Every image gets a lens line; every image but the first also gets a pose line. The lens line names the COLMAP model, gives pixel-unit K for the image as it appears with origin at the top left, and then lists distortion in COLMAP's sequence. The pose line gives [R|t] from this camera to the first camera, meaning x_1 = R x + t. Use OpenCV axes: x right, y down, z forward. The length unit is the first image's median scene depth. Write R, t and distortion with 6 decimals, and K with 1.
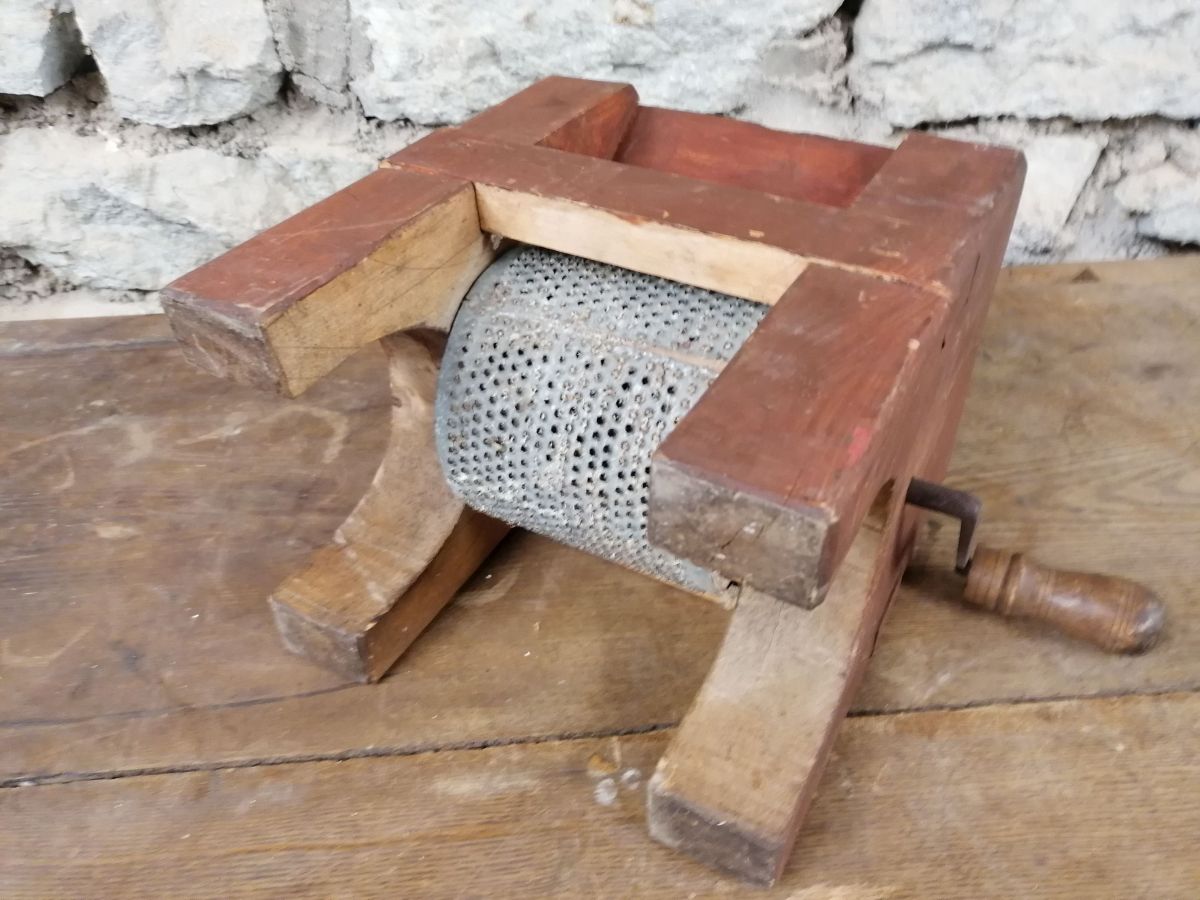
lens RADIAL K [[910.6, 0, 606.1], [0, 910.6, 448.6], [0, 0, 1]] dist [0.018764, 0.001480]
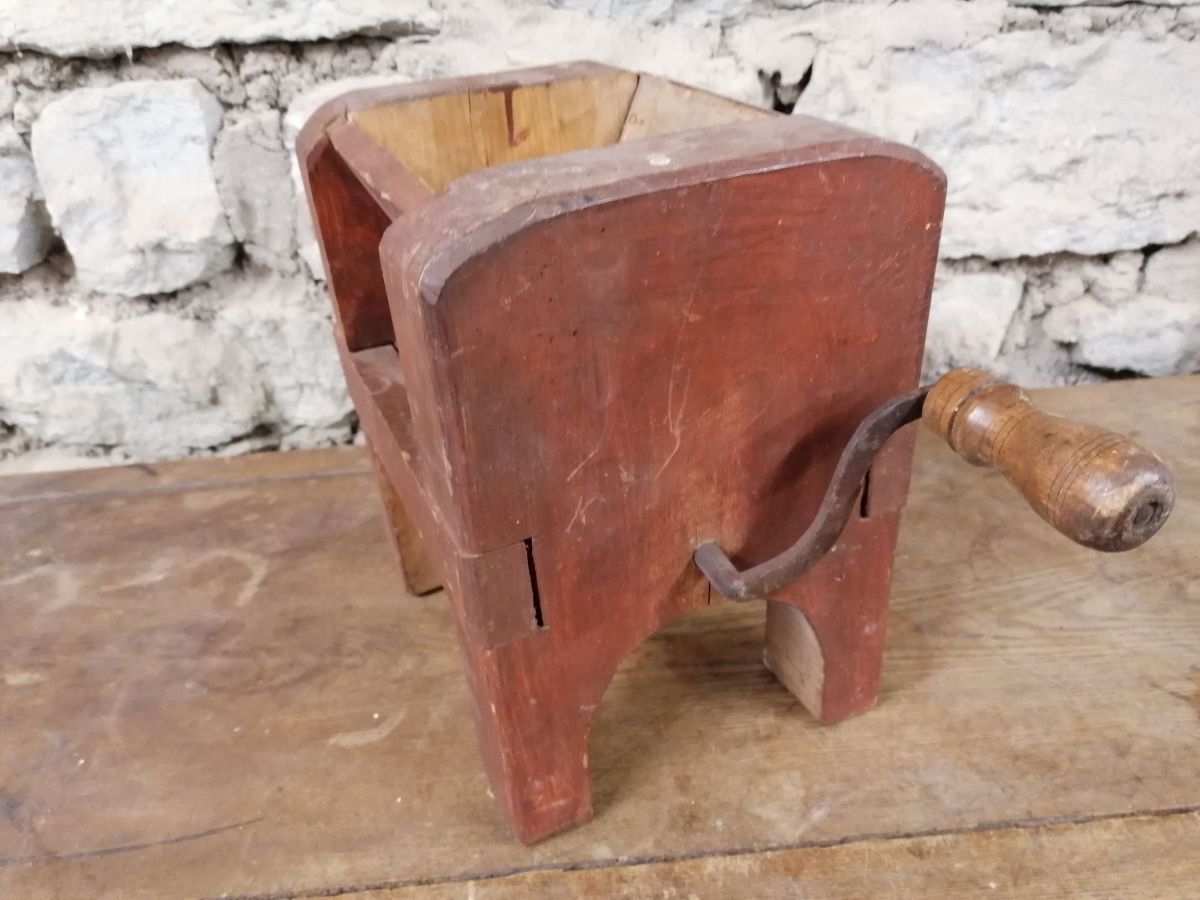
lens RADIAL K [[918.0, 0, 606.6], [0, 918.0, 448.2], [0, 0, 1]] dist [0.013822, 0.000925]
pose [[0.998901, -0.028443, -0.037243, 0.122259], [0.022250, 0.987309, -0.157247, 0.010736], [0.041243, 0.156246, 0.986857, -0.021766]]
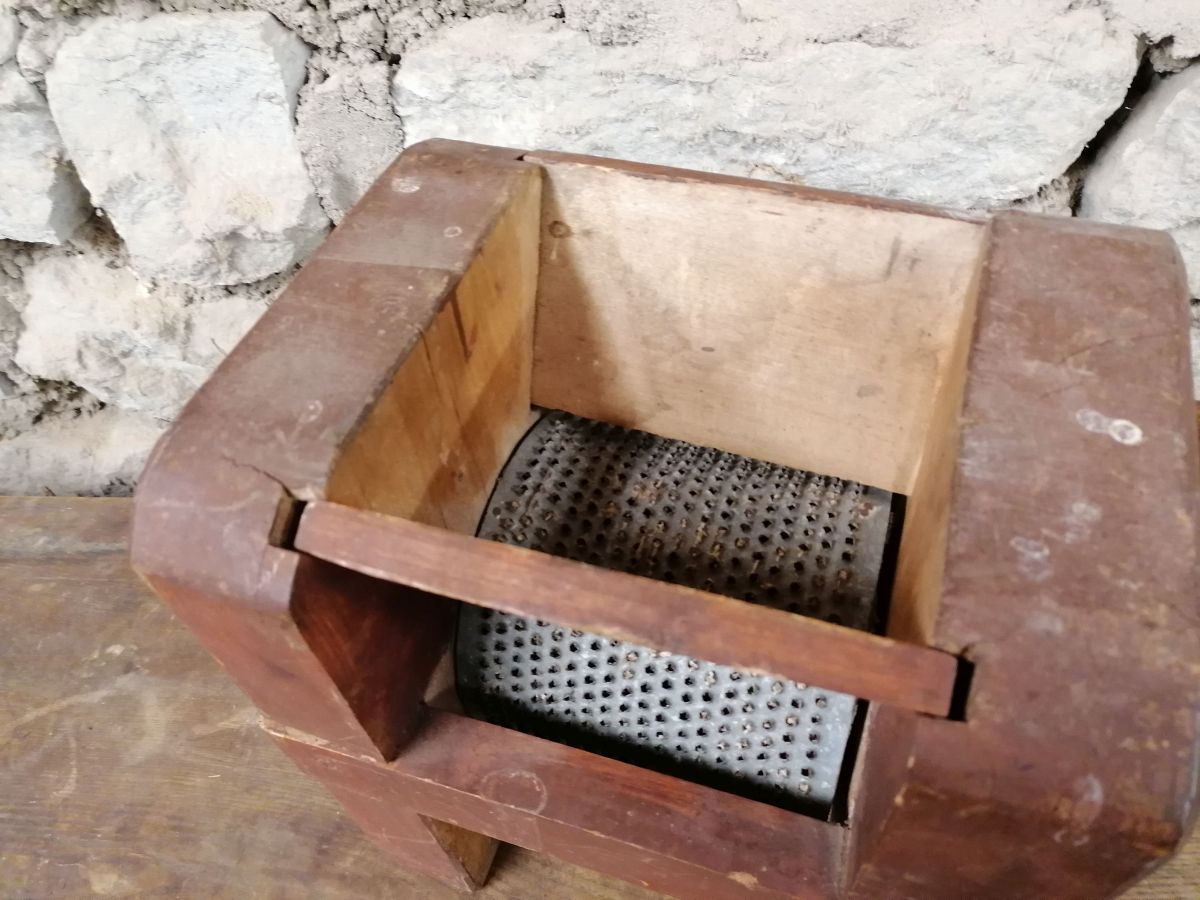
lens RADIAL K [[910.6, 0, 606.1], [0, 910.6, 448.6], [0, 0, 1]] dist [0.018764, 0.001480]
pose [[0.989688, 0.072553, -0.123508, 0.000209], [-0.051857, 0.985227, 0.163216, -0.365469], [0.133525, -0.155128, 0.978829, 0.217661]]
